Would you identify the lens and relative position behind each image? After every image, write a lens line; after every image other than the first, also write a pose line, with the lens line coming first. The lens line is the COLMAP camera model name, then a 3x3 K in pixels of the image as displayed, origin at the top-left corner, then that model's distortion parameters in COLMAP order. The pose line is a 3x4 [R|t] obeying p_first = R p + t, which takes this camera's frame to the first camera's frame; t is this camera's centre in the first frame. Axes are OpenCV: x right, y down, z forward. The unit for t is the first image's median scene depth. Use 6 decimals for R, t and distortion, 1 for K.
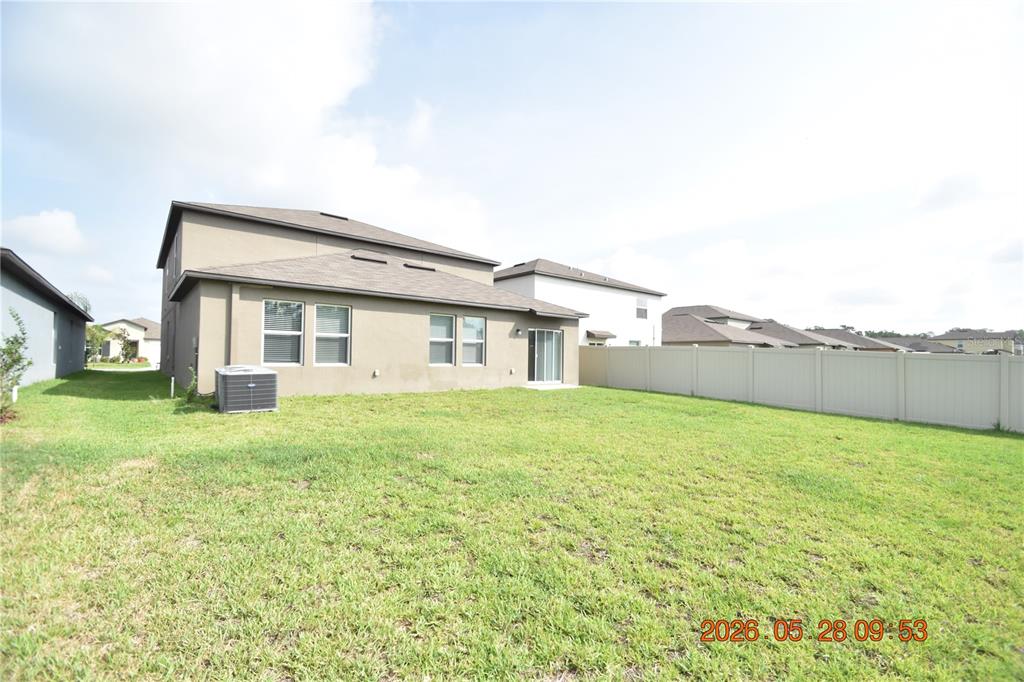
lens RADIAL K [[449.9, 0, 510.2], [0, 449.9, 345.4], [0, 0, 1]] dist [0.020072, -0.019799]
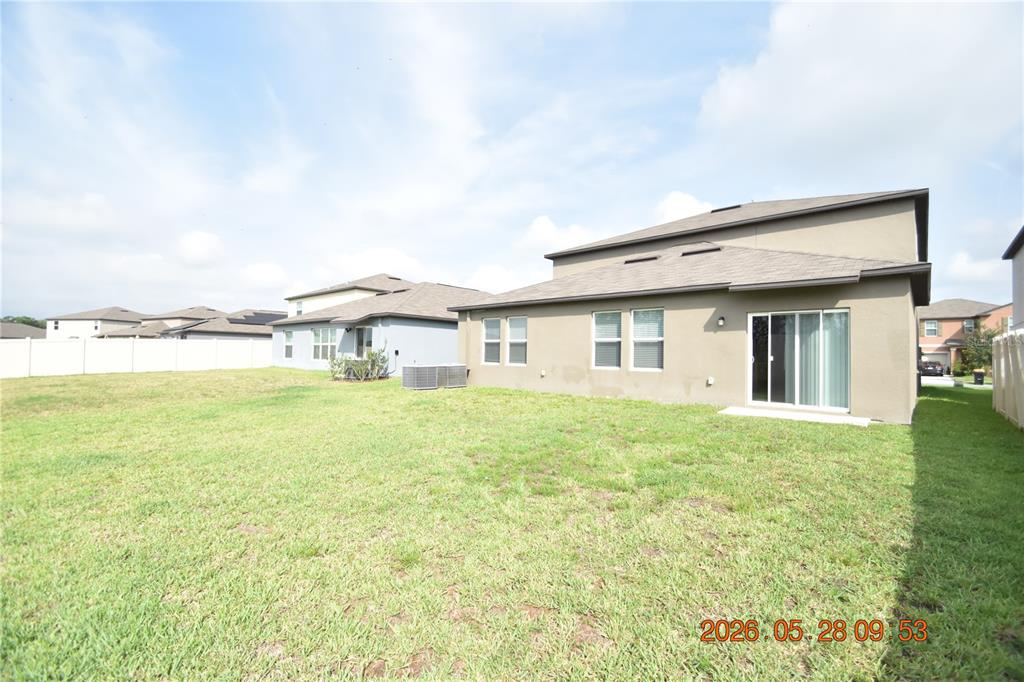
lens RADIAL K [[449.9, 0, 510.2], [0, 449.9, 345.4], [0, 0, 1]] dist [0.020072, -0.019799]
pose [[0.124303, -0.033628, -0.991674, 0.647675], [0.011926, 0.999404, -0.032396, 0.022880], [0.992173, -0.007800, 0.124630, 0.636443]]
